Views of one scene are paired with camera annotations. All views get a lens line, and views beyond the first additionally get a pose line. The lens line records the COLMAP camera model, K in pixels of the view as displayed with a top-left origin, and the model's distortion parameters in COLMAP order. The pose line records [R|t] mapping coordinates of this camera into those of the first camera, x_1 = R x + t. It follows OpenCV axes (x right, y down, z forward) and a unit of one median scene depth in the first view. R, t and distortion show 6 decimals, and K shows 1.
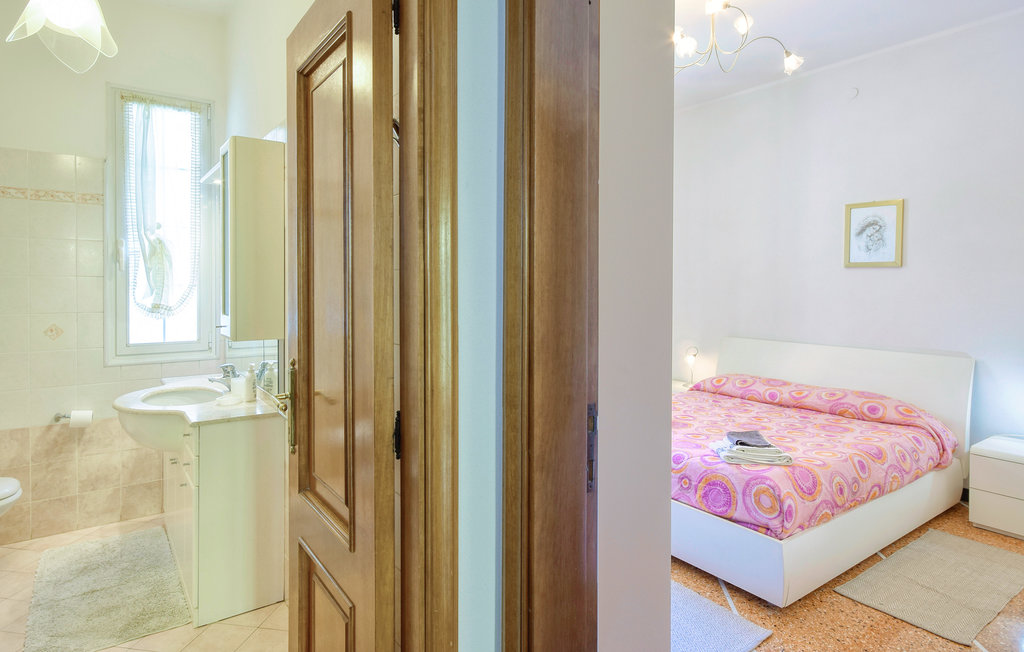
lens RADIAL K [[567.9, 0, 497.2], [0, 567.9, 291.5], [0, 0, 1]] dist [0.003409, 0.000144]
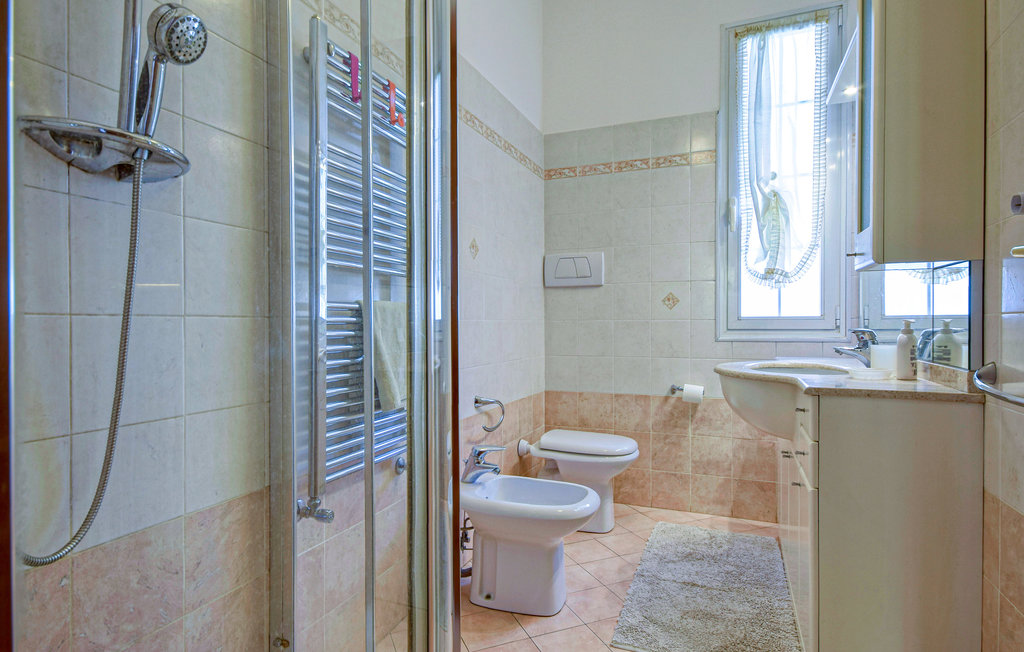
lens RADIAL K [[544.2, 0, 512.0], [0, 544.2, 326.0], [0, 0, 1]] dist [0.019882, 0.000564]
pose [[0.535801, 0.000297, -0.844344, -0.131621], [-0.006995, 0.999967, -0.004087, 0.116791], [0.844315, 0.008096, 0.535786, 0.263578]]
